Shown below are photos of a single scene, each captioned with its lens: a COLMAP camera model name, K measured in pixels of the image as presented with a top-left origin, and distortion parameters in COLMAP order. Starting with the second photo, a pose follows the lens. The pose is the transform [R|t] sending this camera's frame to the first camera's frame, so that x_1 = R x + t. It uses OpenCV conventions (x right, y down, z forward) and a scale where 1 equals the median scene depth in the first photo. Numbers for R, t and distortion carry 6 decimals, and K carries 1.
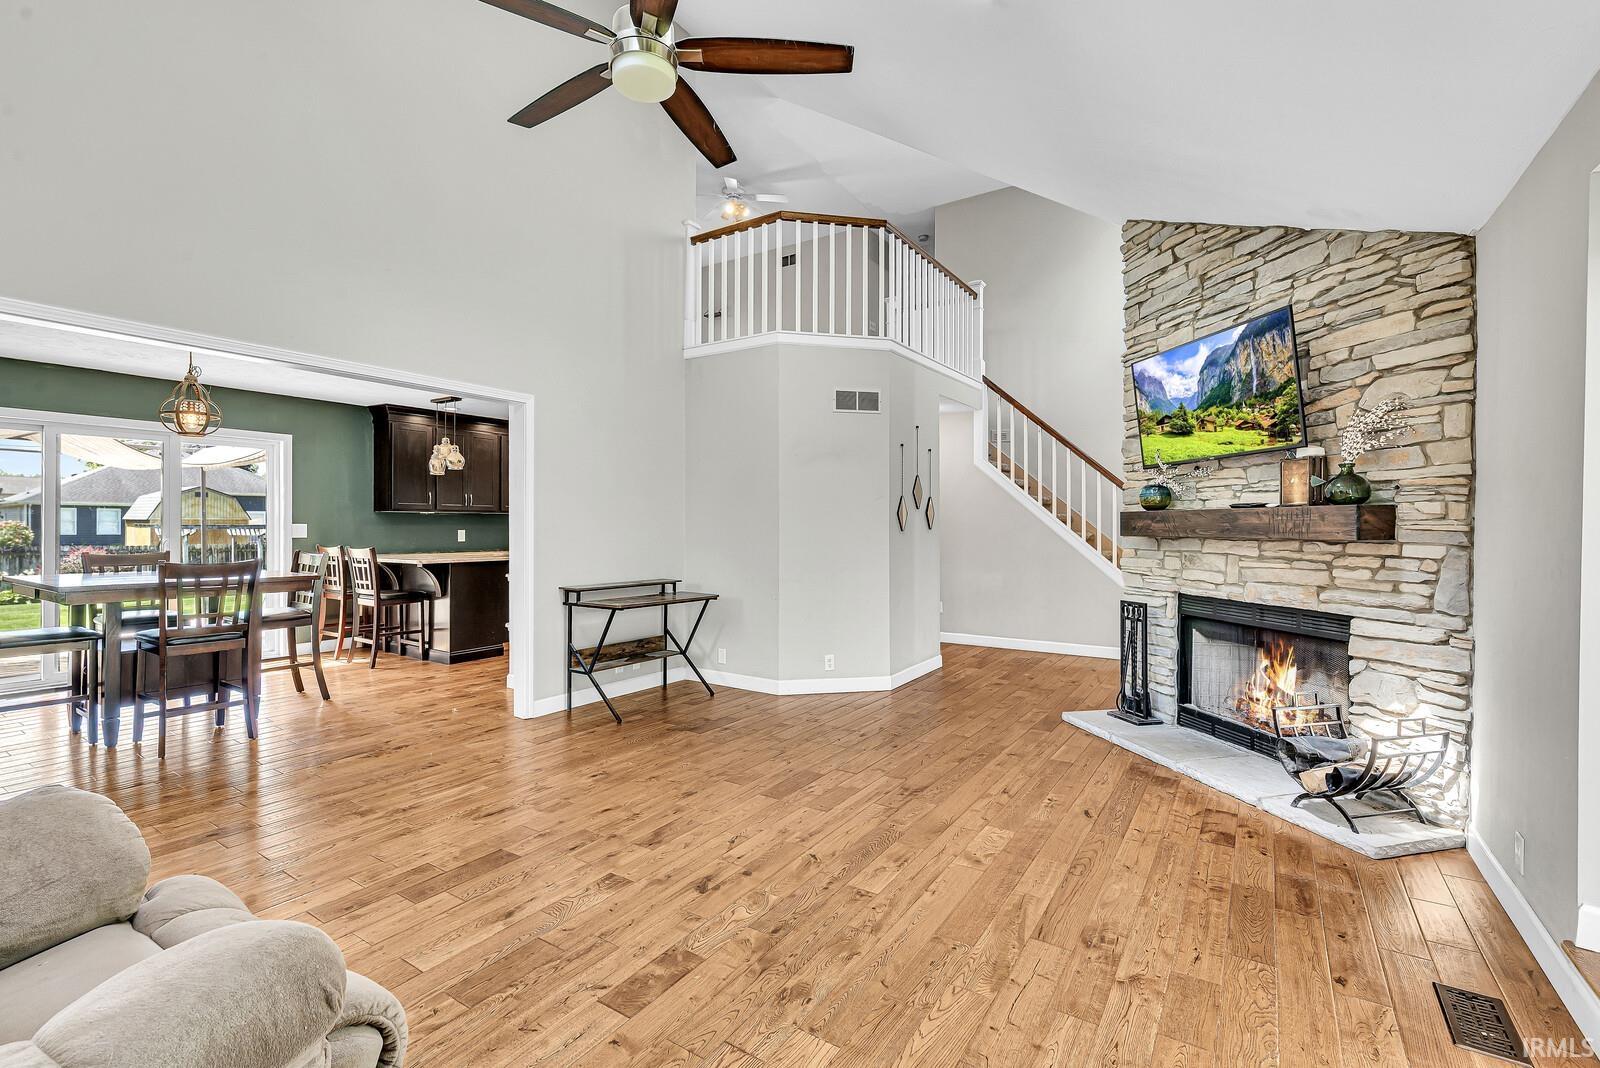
lens RADIAL K [[707.1, 0, 725.5], [0, 707.1, 514.7], [0, 0, 1]] dist [0.005912, -0.000979]
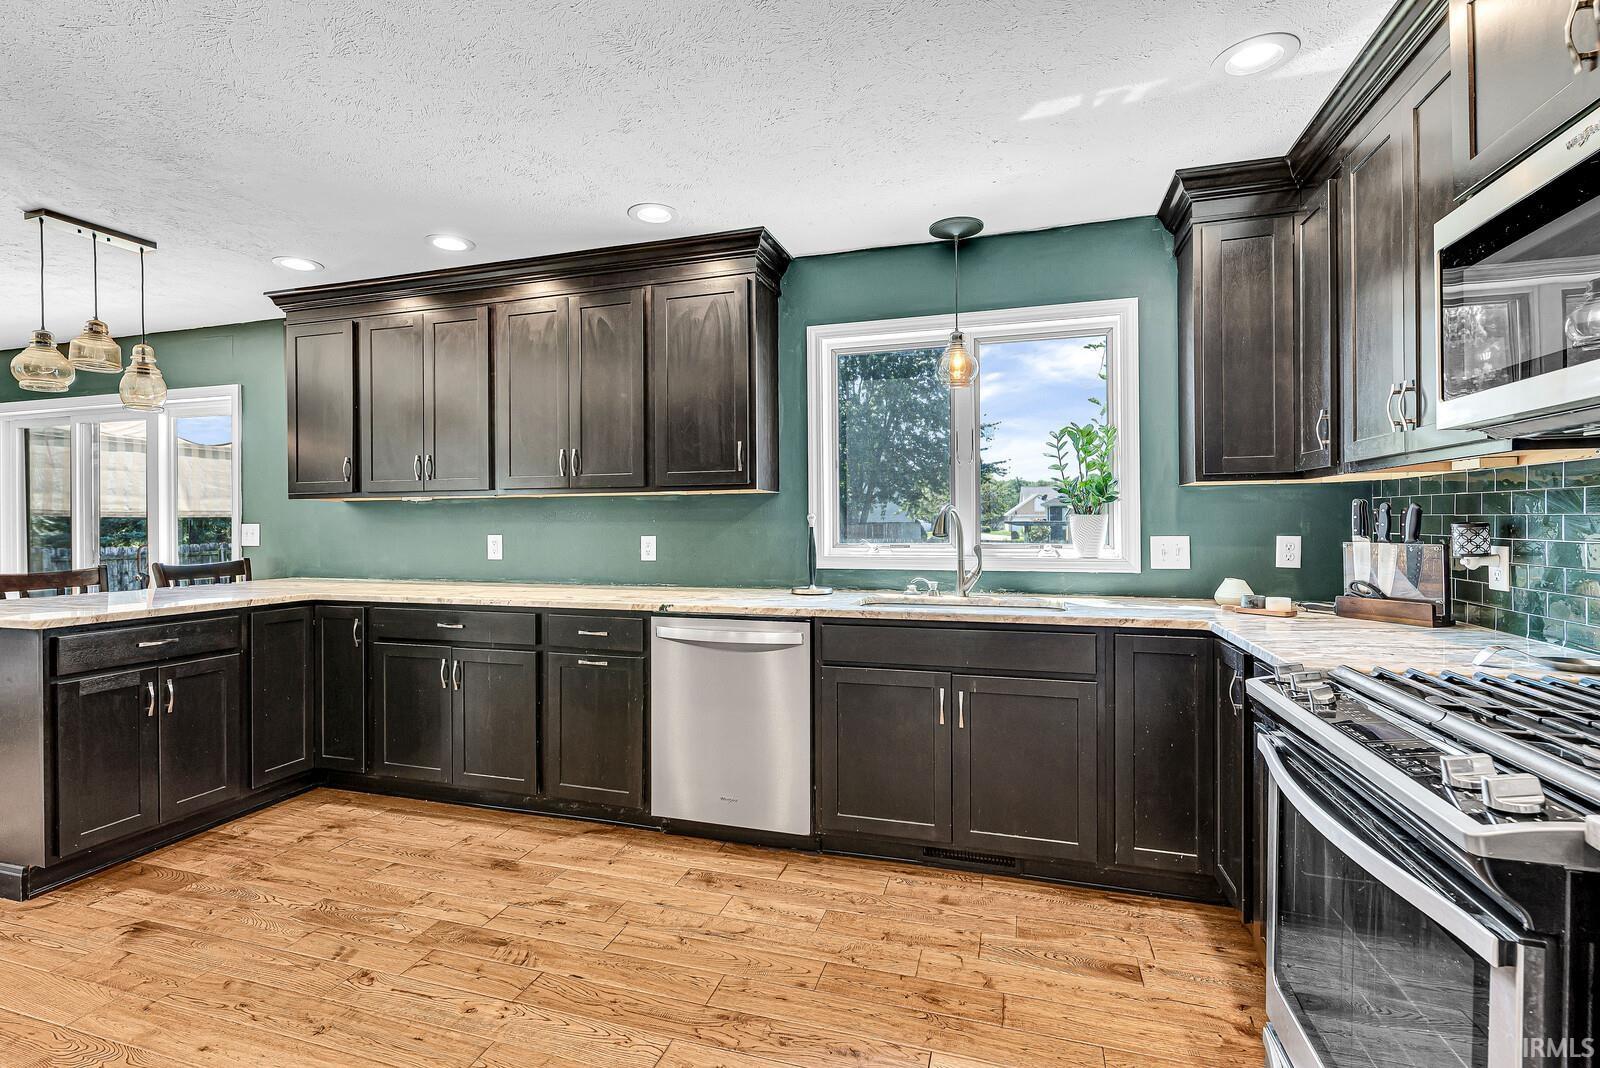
lens RADIAL K [[707.1, 0, 808.7], [0, 707.1, 523.7], [0, 0, 1]] dist [0.005912, -0.000979]
pose [[0.367560, -0.003367, -0.929994, 0.220022], [0.017145, 0.999848, 0.003156, 0.036846], [0.929842, -0.017105, 0.367561, 2.187296]]
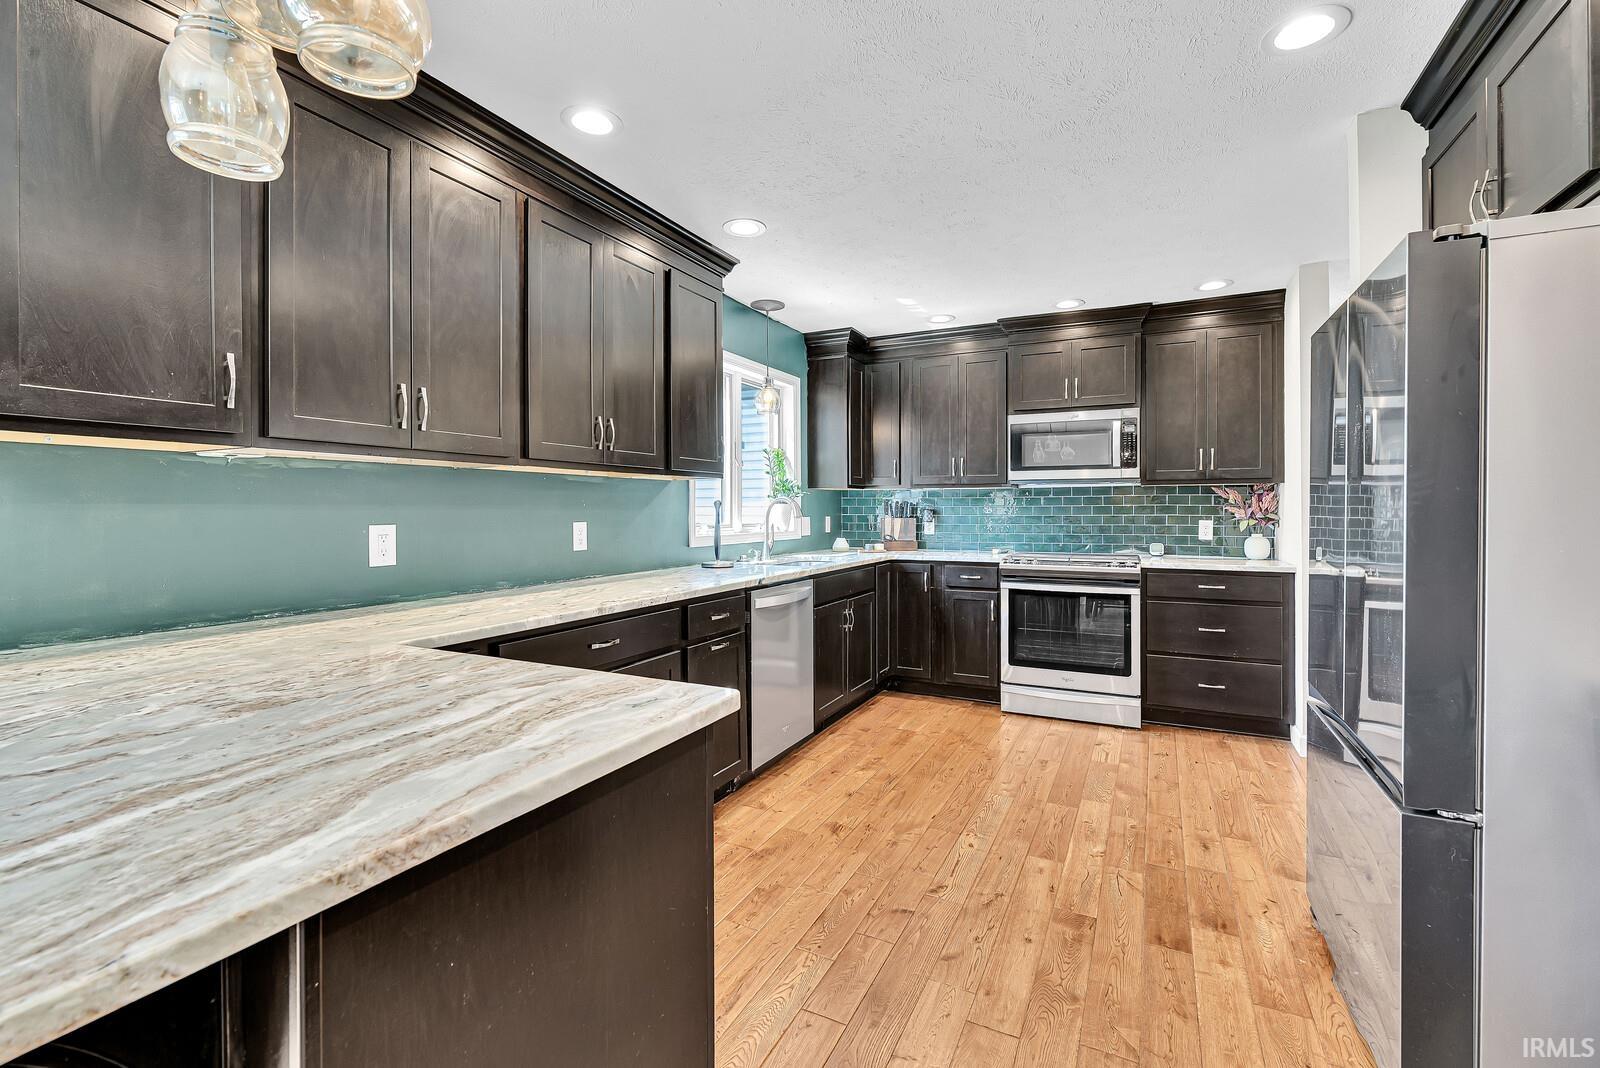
lens RADIAL K [[707.1, 0, 769.4], [0, 707.1, 507.6], [0, 0, 1]] dist [0.005912, -0.000979]
pose [[0.987449, -0.001902, 0.157927, -0.607473], [0.000136, 0.999937, 0.011194, 0.026940], [-0.157938, -0.011032, 0.987387, 1.514853]]
